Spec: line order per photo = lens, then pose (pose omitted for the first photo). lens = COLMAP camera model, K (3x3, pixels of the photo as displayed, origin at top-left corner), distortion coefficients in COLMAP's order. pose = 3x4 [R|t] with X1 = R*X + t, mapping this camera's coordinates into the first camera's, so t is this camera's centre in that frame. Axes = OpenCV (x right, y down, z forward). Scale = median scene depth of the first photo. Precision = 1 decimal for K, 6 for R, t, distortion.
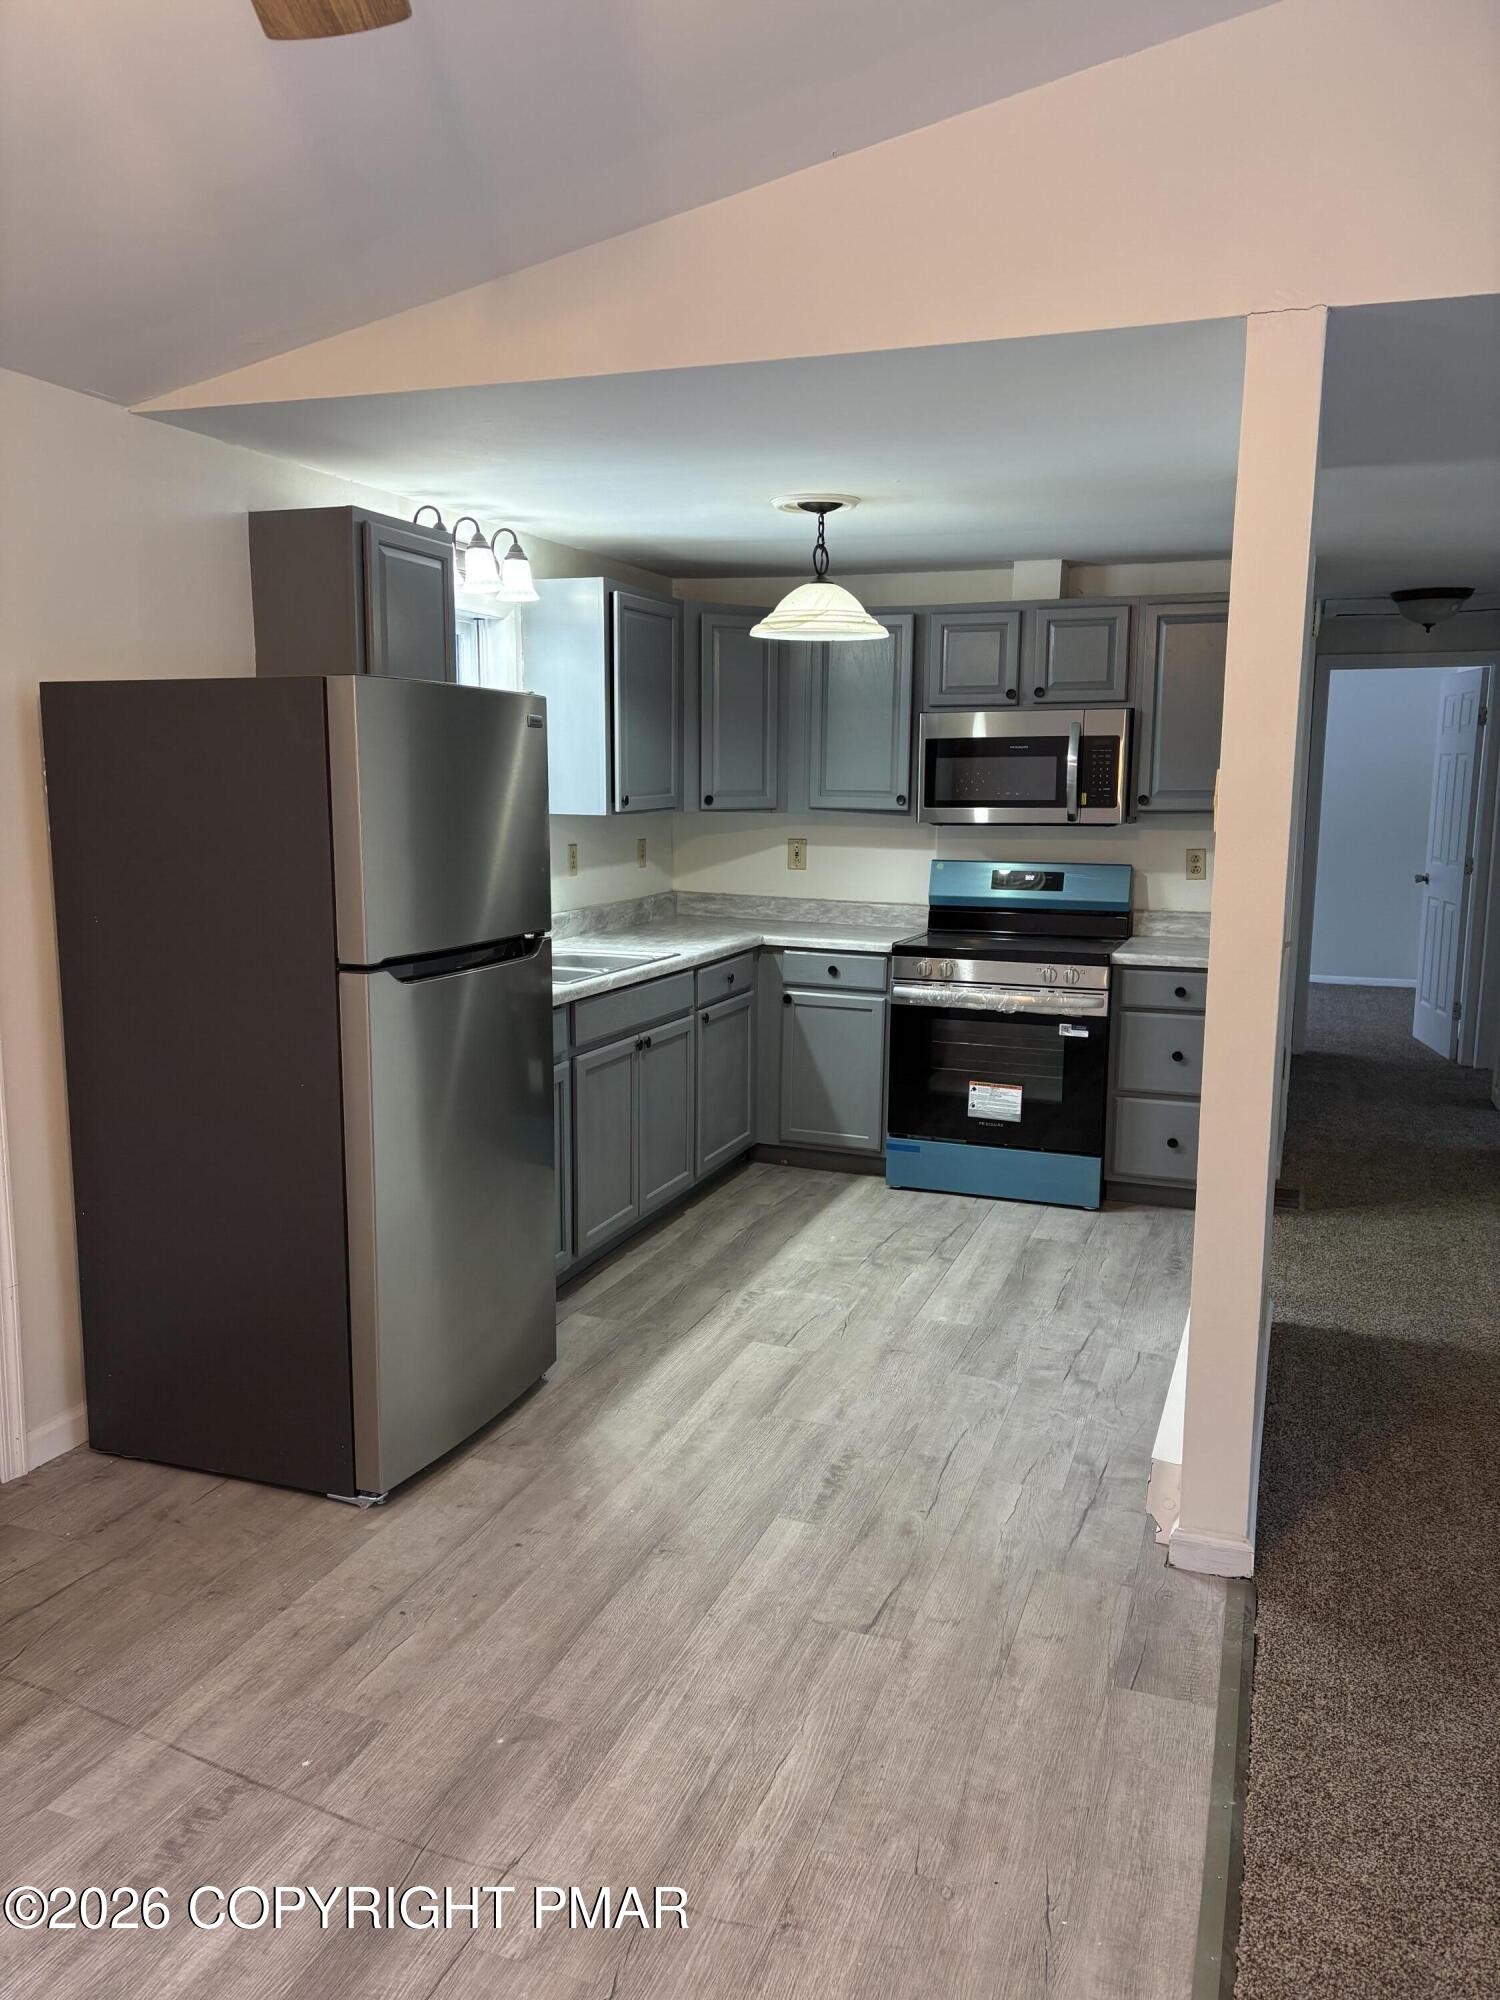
lens RADIAL K [[1505.5, 0, 744.5], [0, 1505.5, 1005.8], [0, 0, 1]] dist [0.033719, 0.000125]
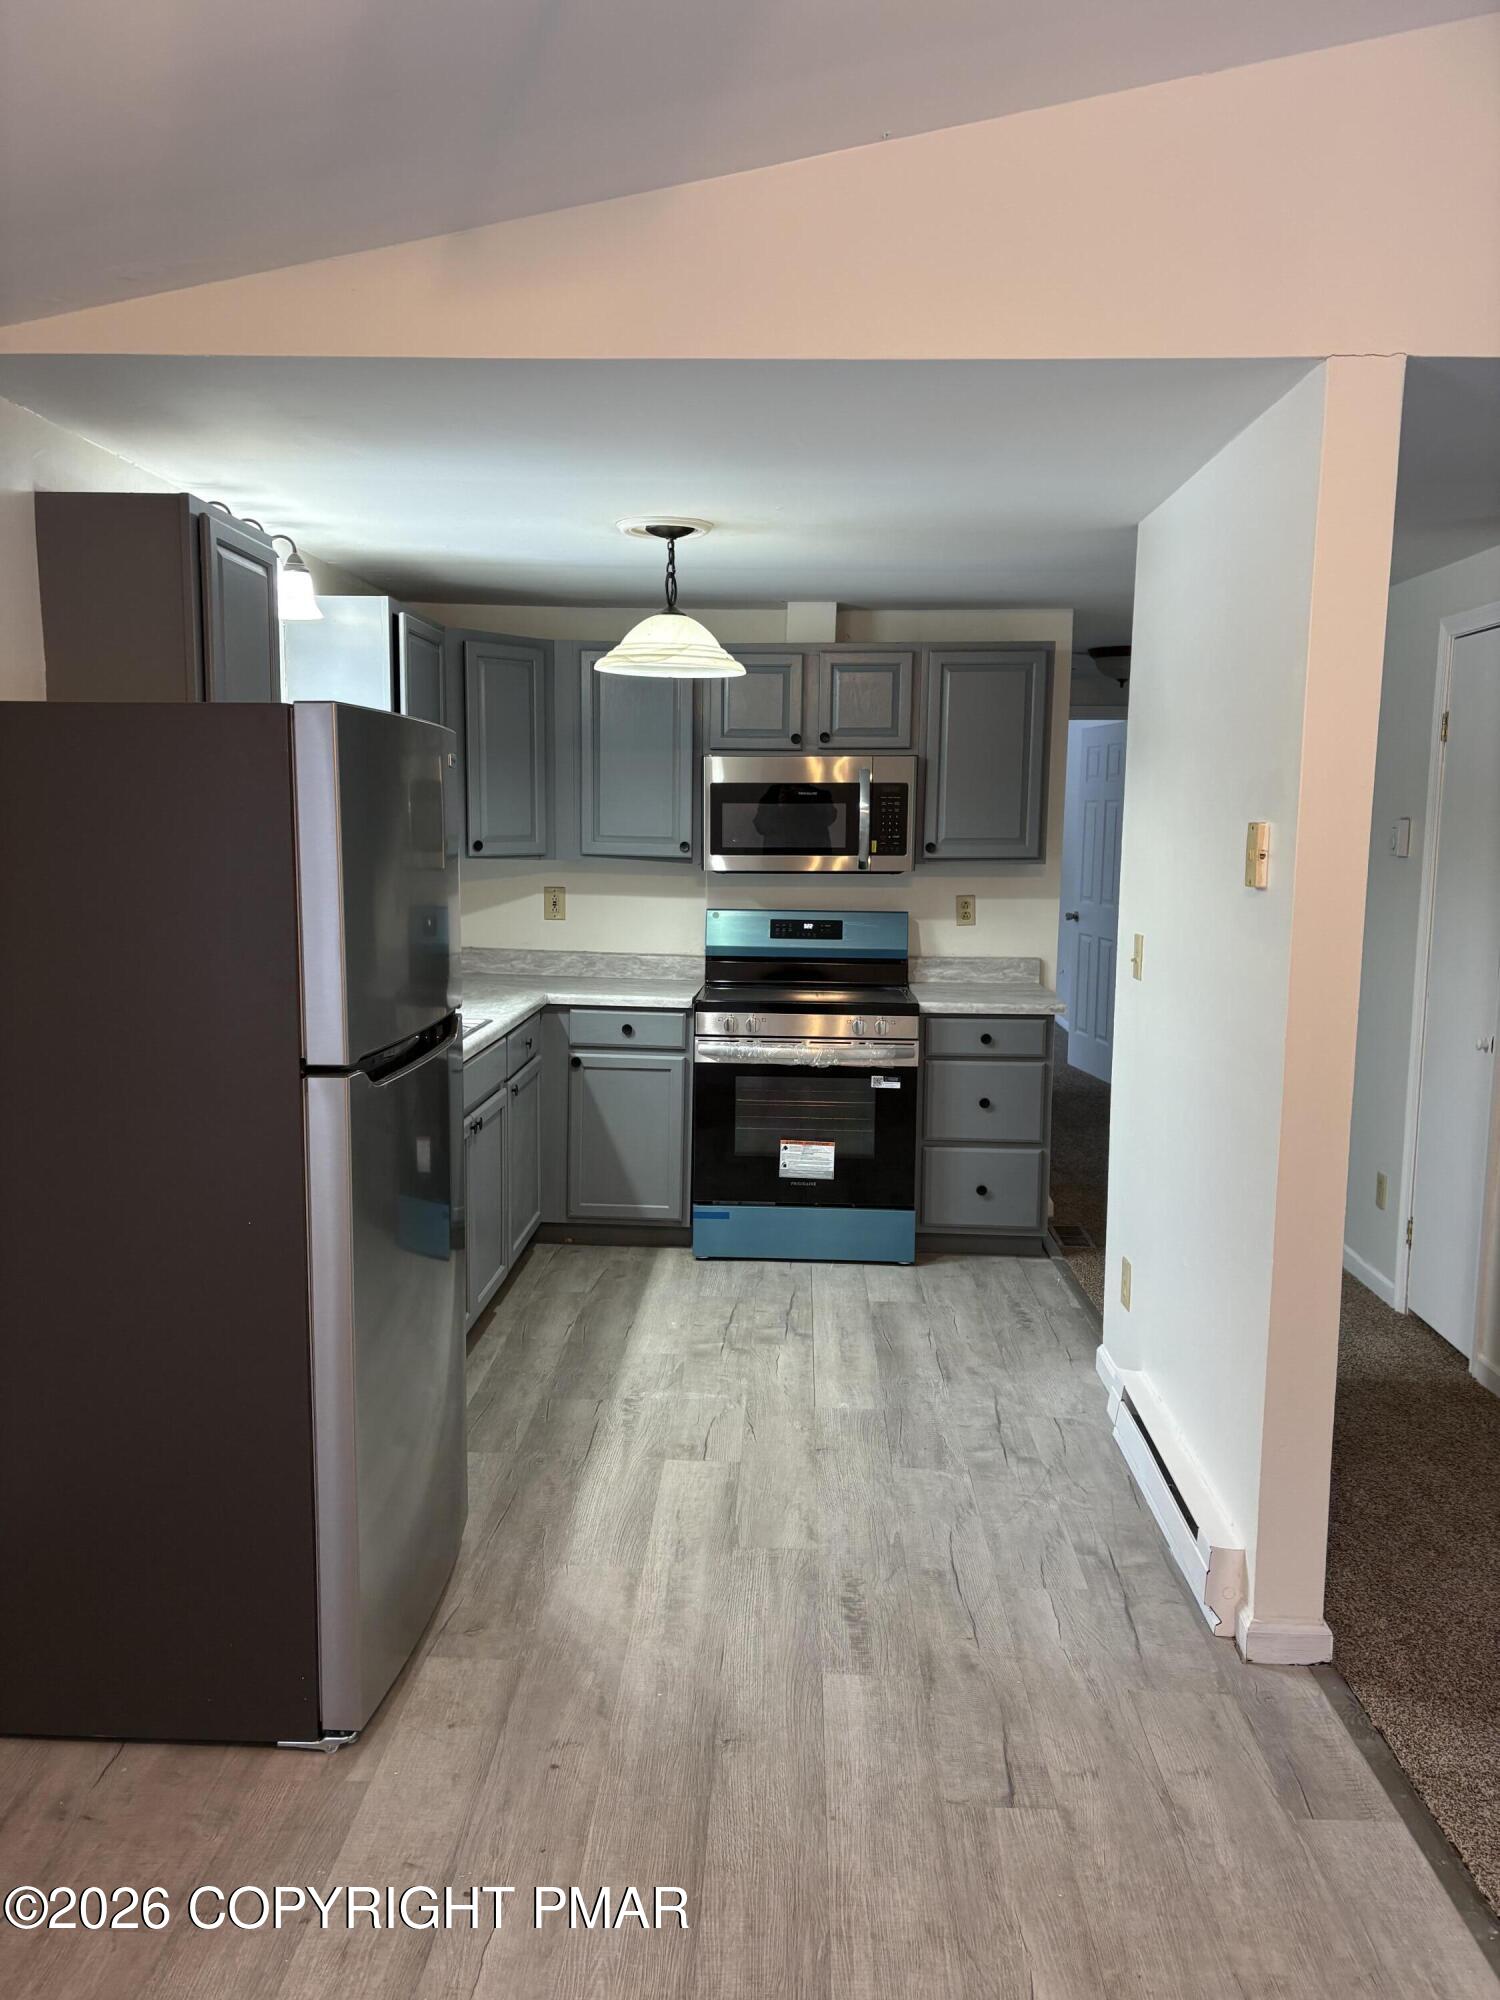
lens RADIAL K [[1501.9, 0, 750.0], [0, 1501.9, 1000.0], [0, 0, 1]] dist [0.061181, -0.059986]
pose [[0.950792, -0.032847, 0.308083, -0.180820], [0.041401, 0.998916, -0.021267, -0.022075], [-0.307051, 0.032975, 0.951122, 0.109785]]
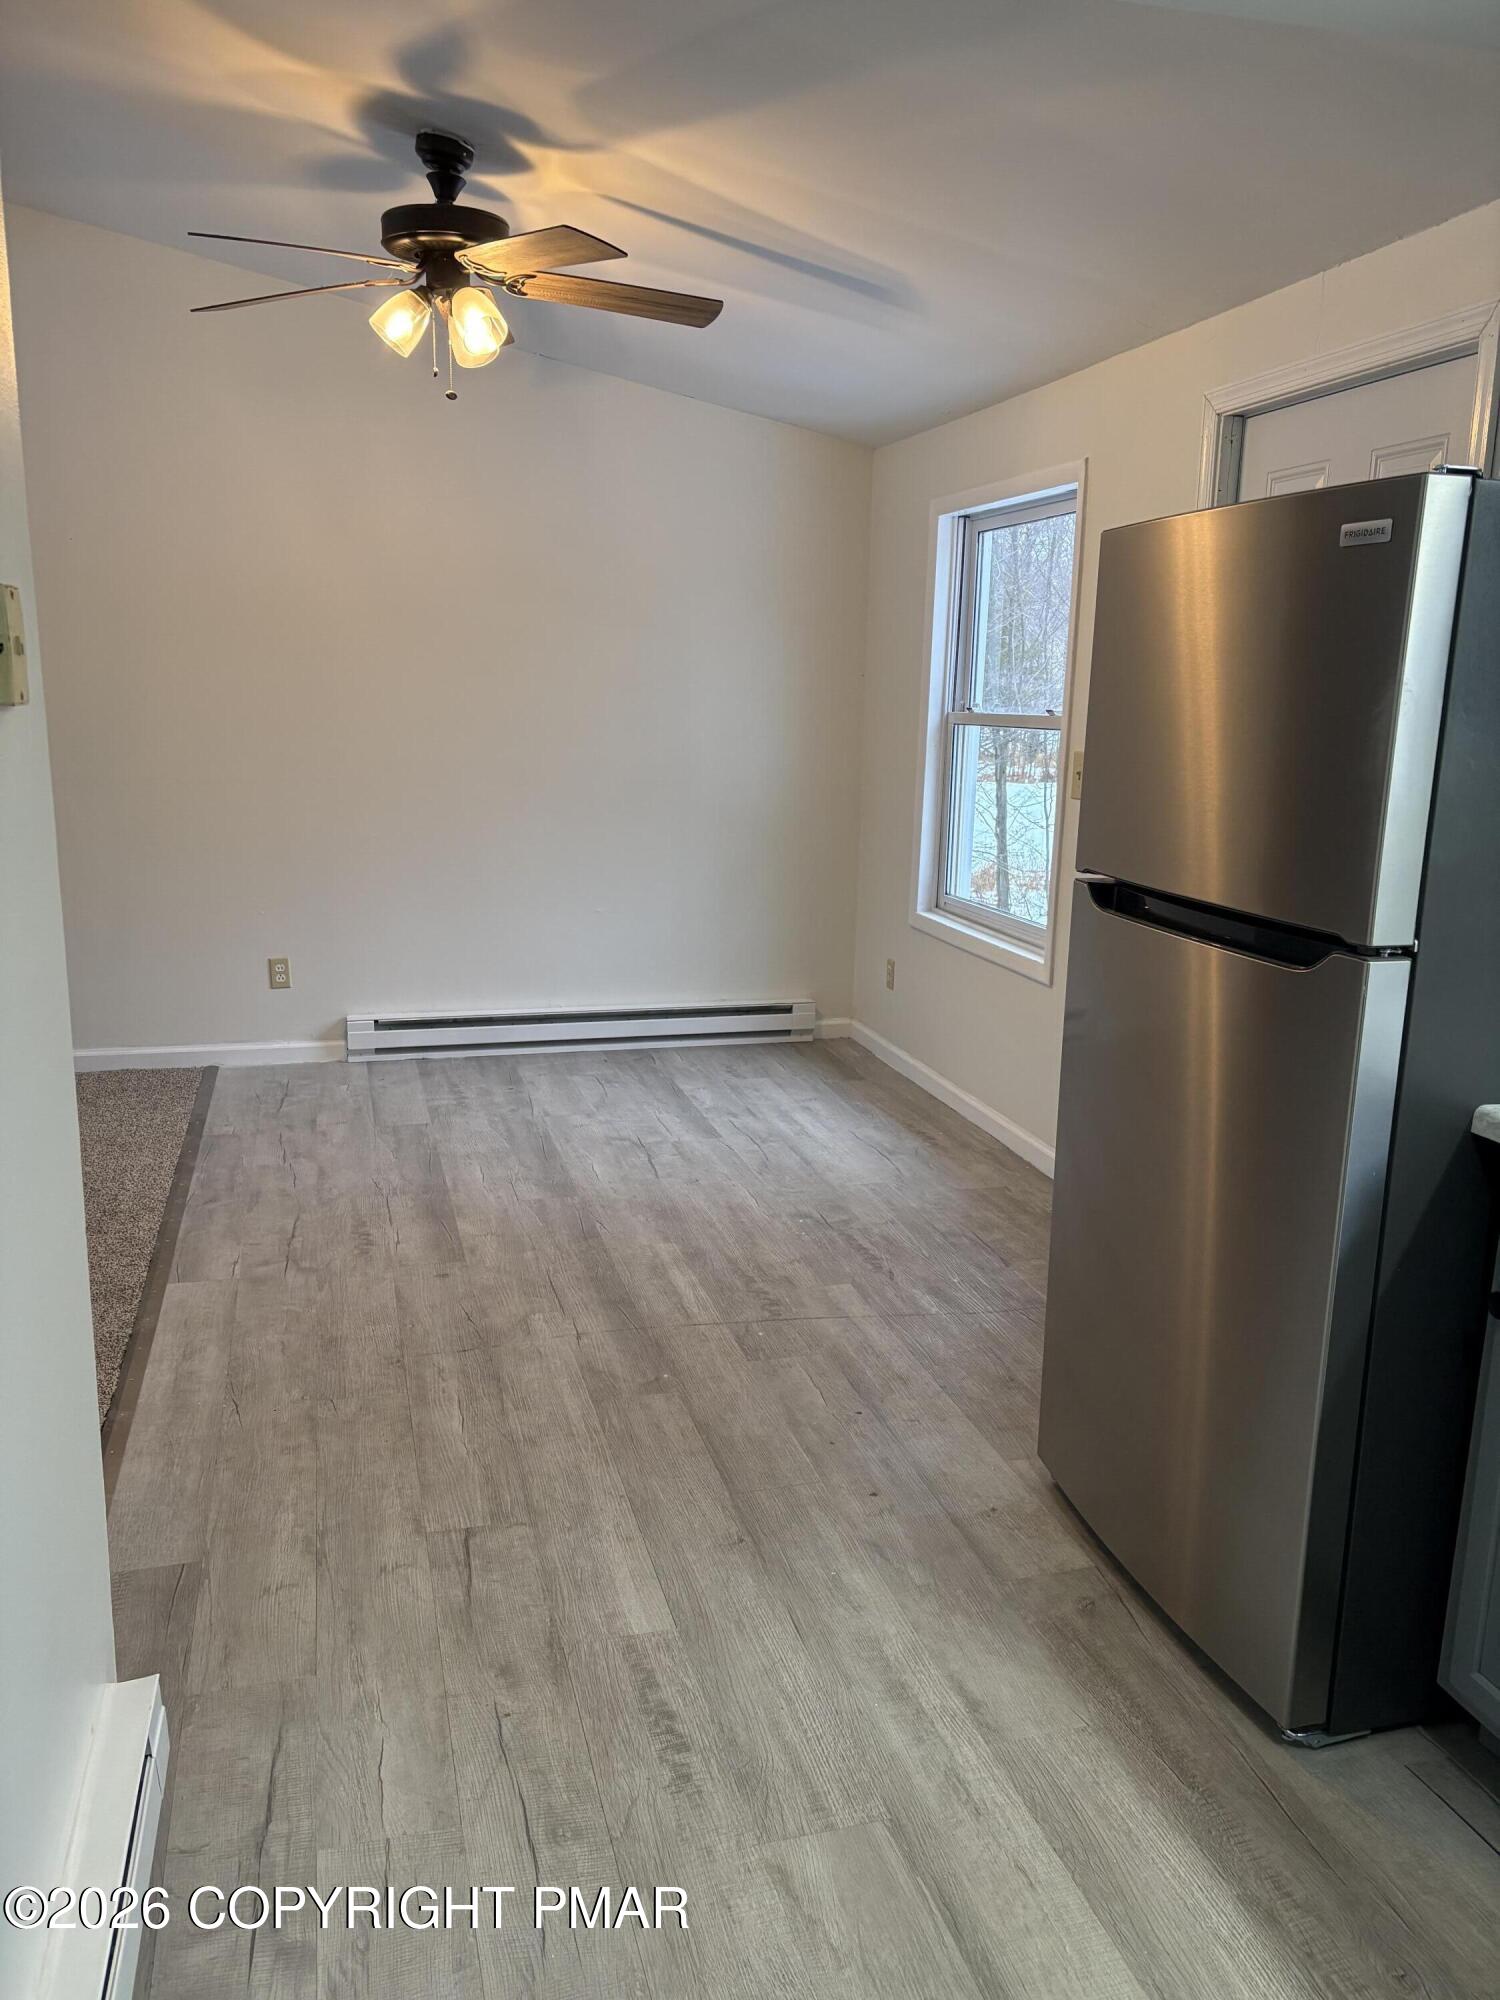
lens RADIAL K [[1505.5, 0, 744.5], [0, 1505.5, 1005.8], [0, 0, 1]] dist [0.033719, 0.000125]
pose [[-0.814055, 0.104745, -0.571265, 0.257447], [-0.108236, 0.939011, 0.326409, -0.135017], [0.570614, 0.327546, -0.753069, 0.974779]]
